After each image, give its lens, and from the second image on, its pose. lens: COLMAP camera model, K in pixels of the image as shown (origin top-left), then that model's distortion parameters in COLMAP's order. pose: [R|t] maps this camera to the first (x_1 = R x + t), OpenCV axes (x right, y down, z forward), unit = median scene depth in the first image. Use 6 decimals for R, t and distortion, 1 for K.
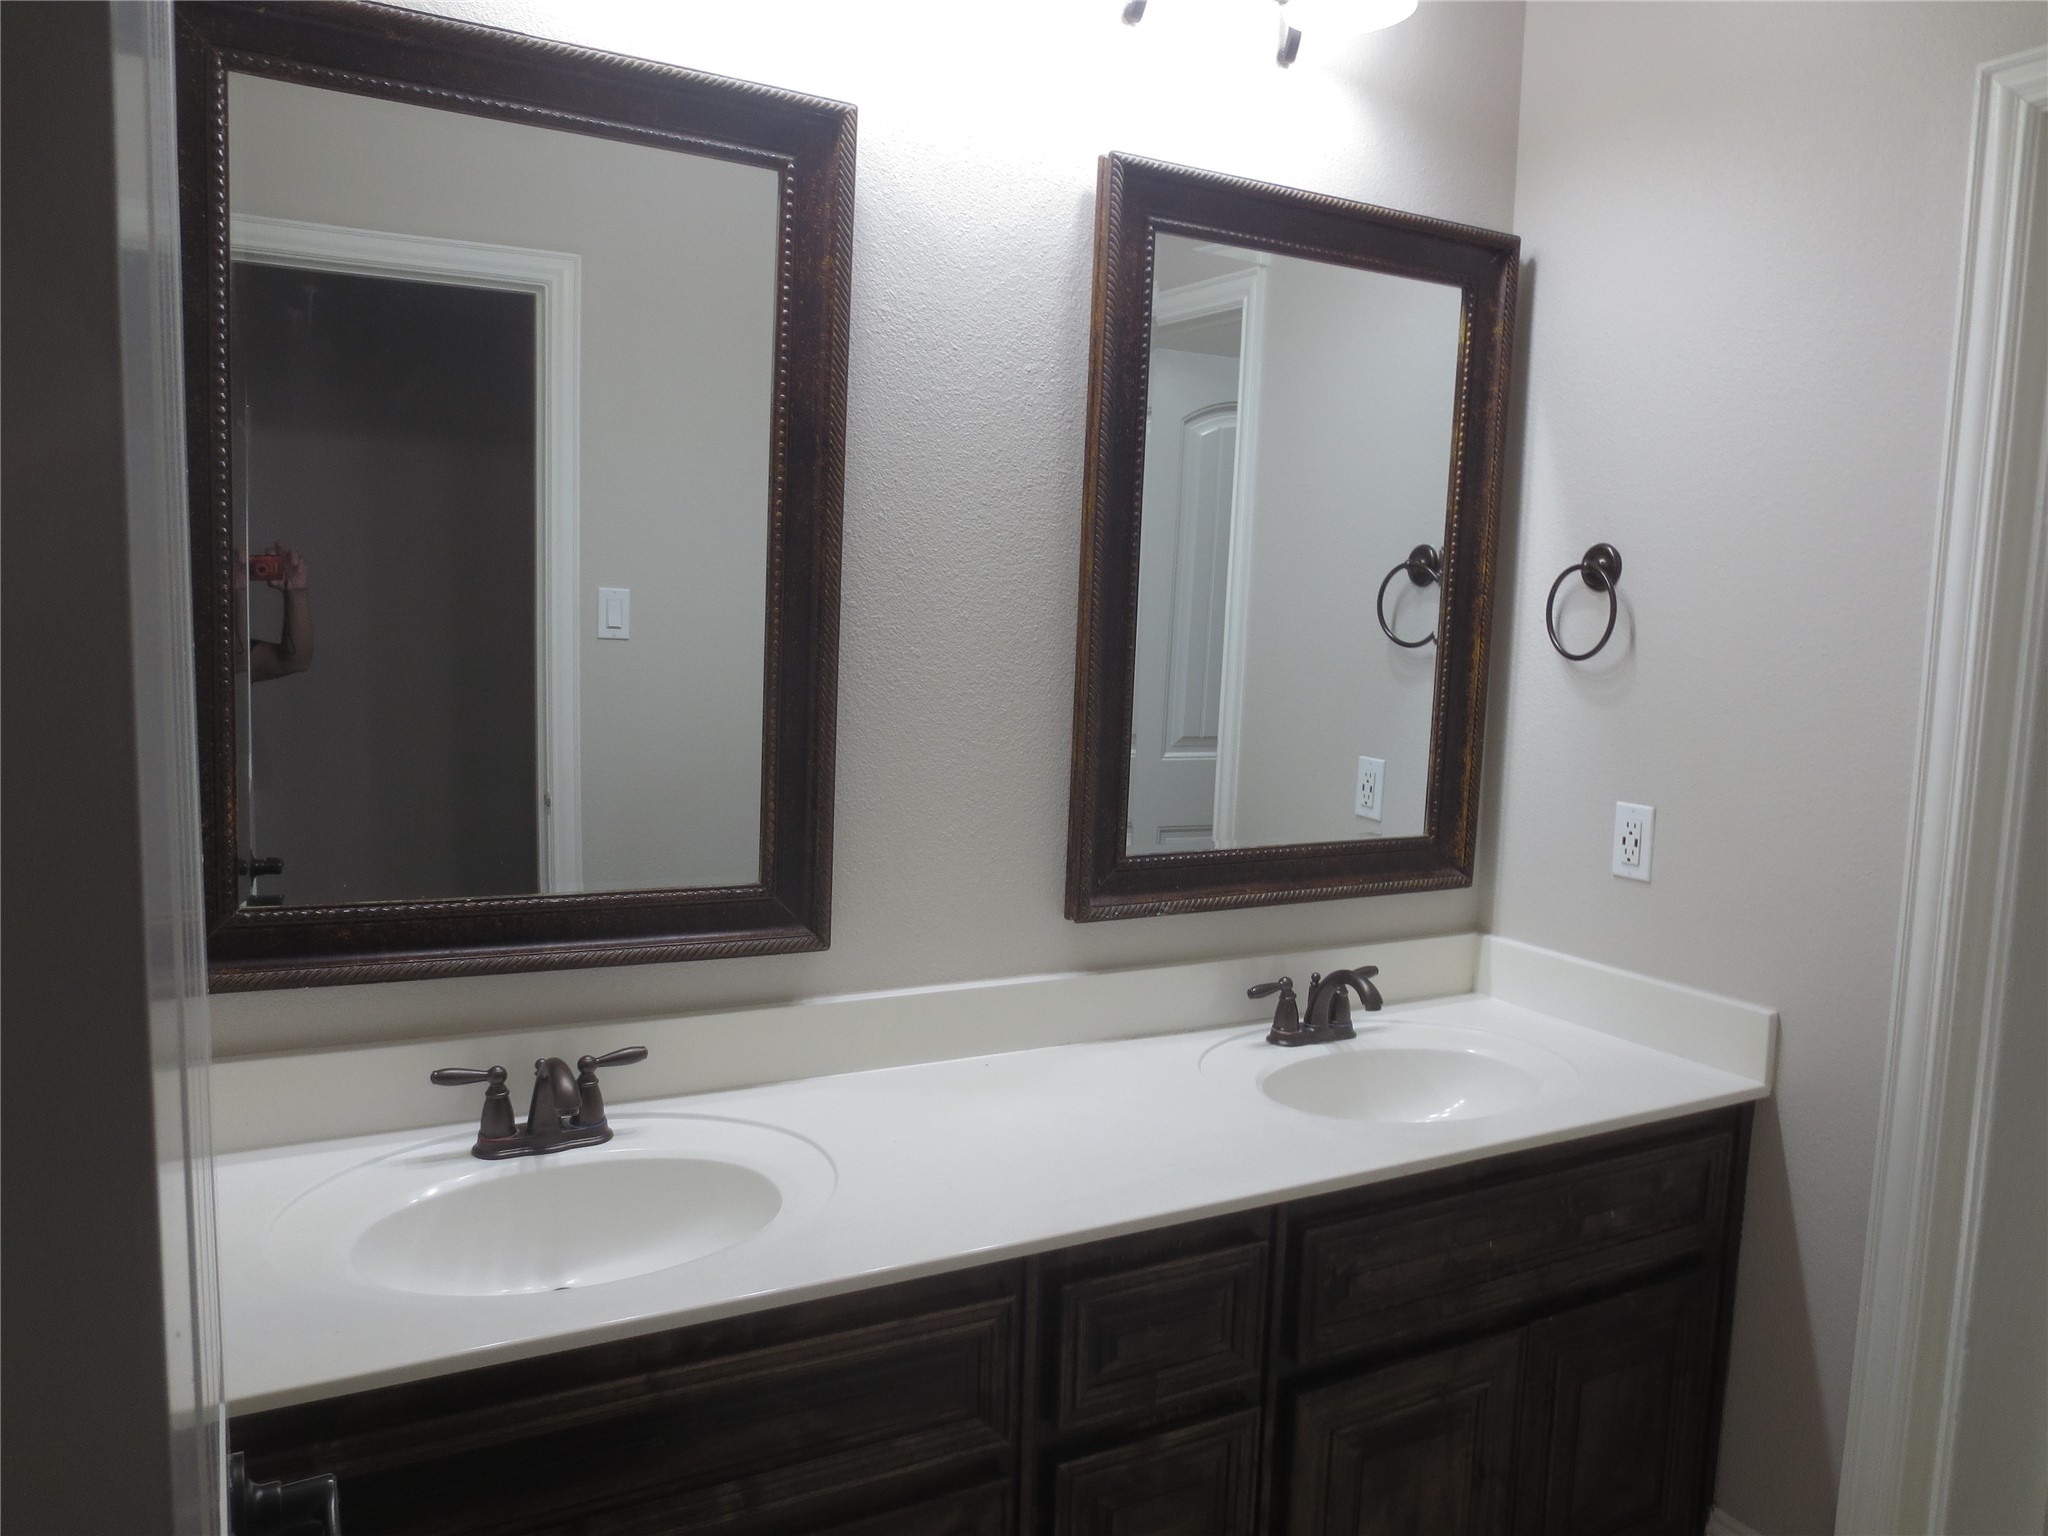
lens RADIAL K [[1438.5, 0, 1023.8], [0, 1438.5, 755.9], [0, 0, 1]] dist [-0.042716, 0.023878]
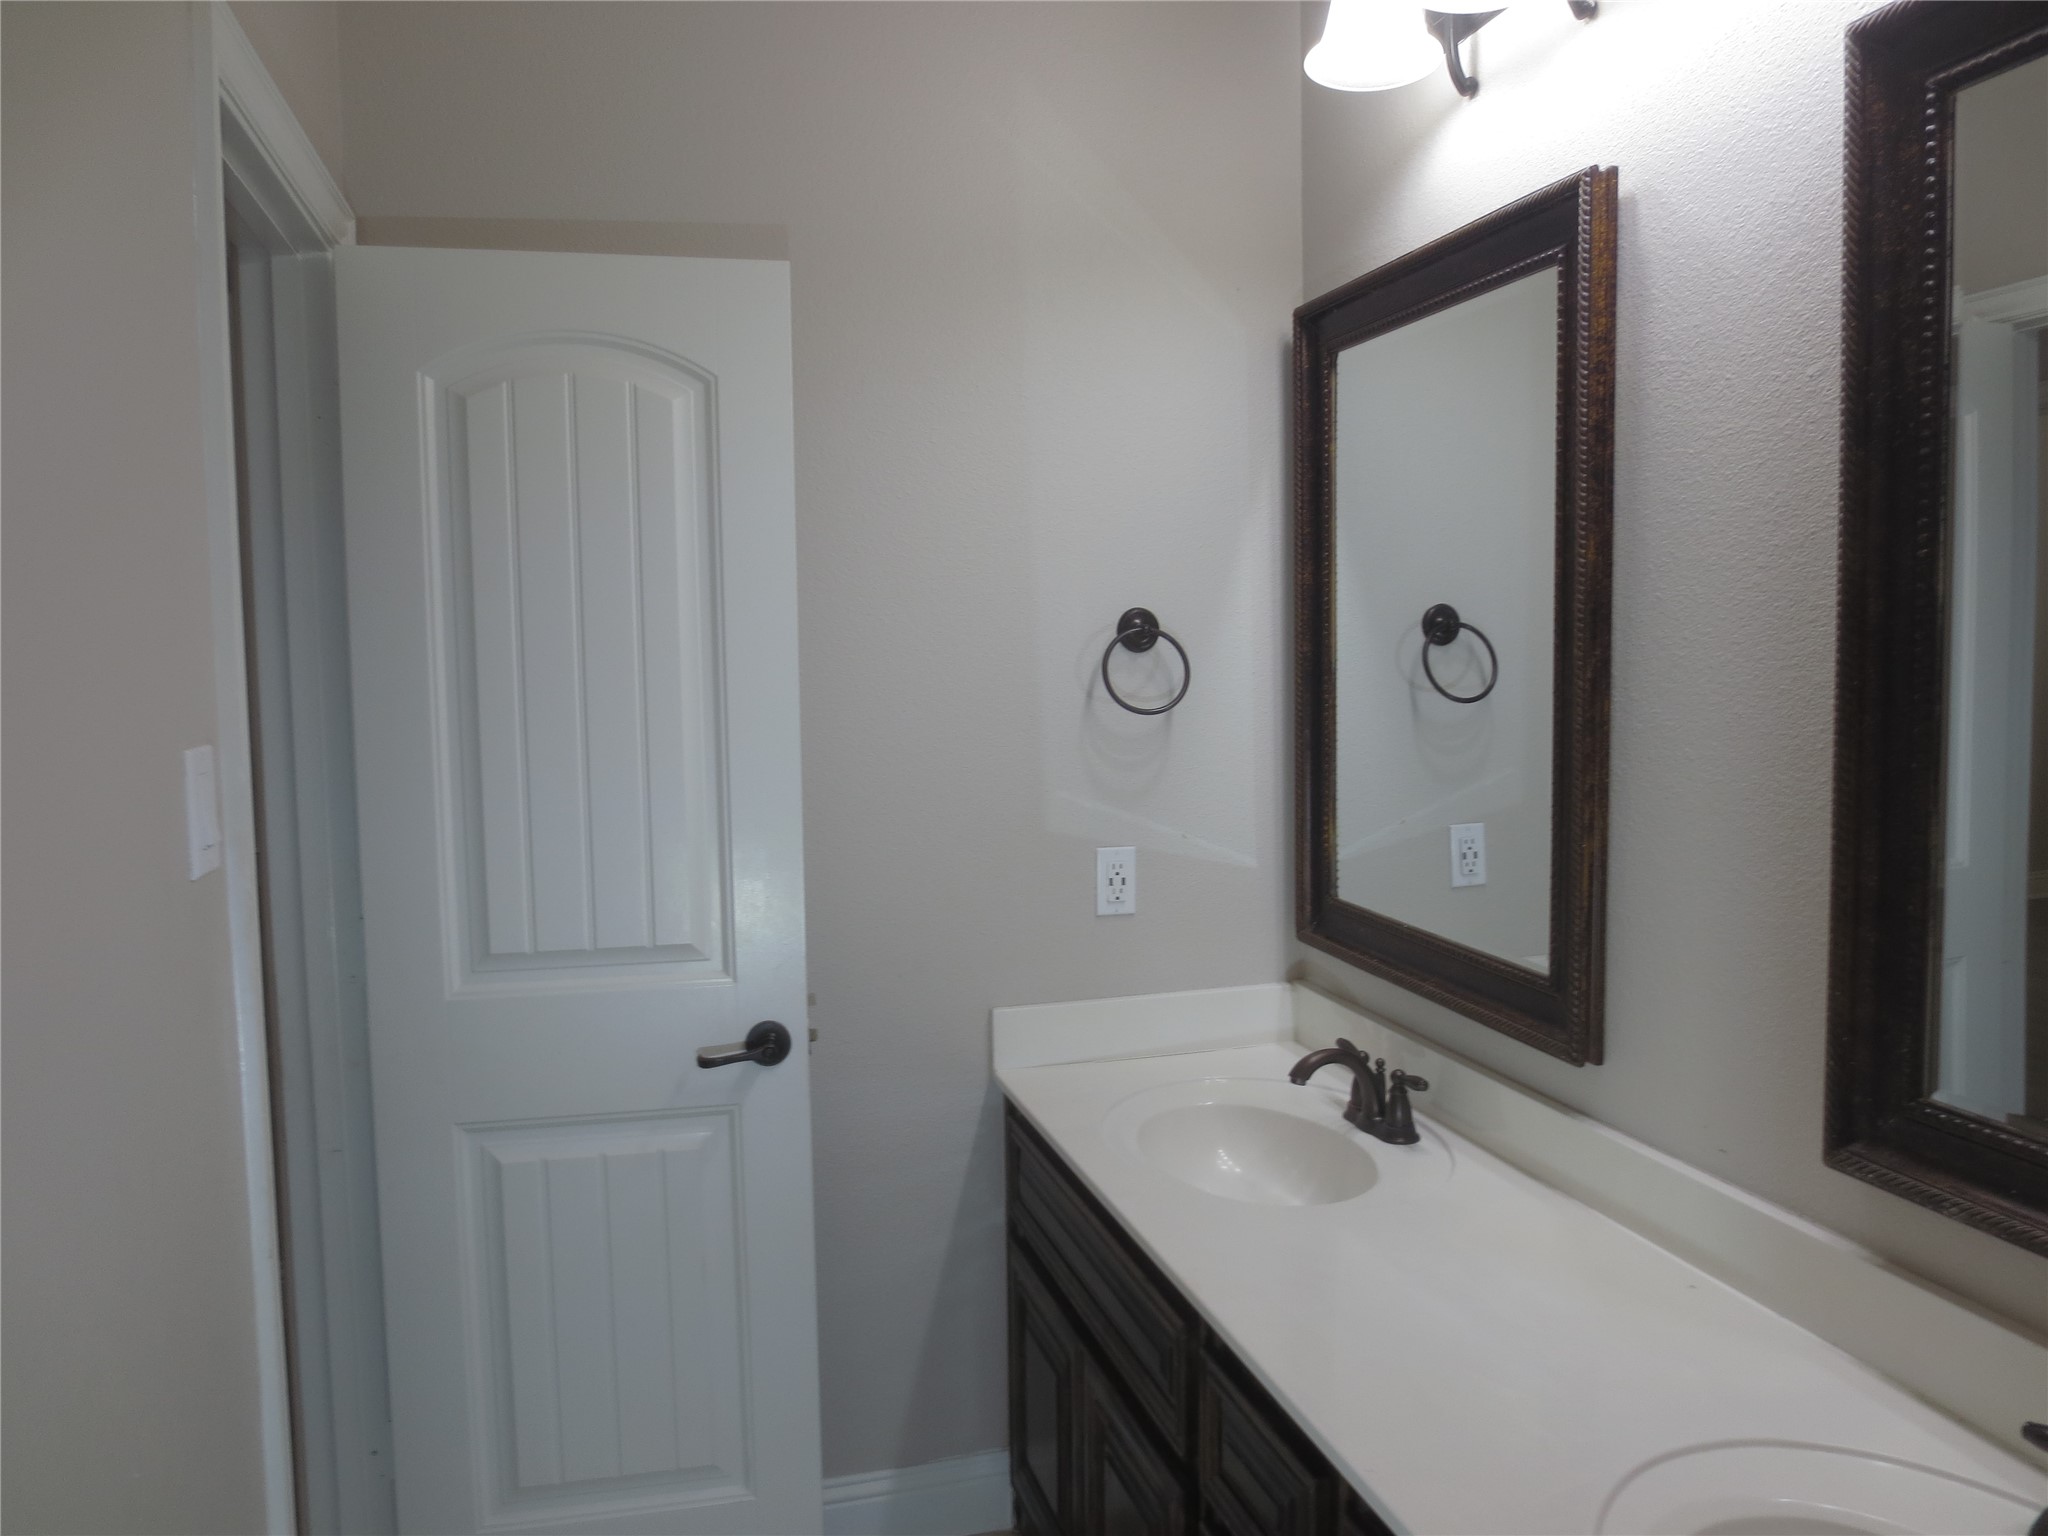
lens RADIAL K [[1438.5, 0, 1024.4], [0, 1438.5, 772.2], [0, 0, 1]] dist [-0.042716, 0.023878]
pose [[-0.217020, 0.042902, -0.975224, 0.840366], [-0.111402, 0.991418, 0.068405, -0.077214], [0.969790, 0.123487, -0.210378, 0.826947]]
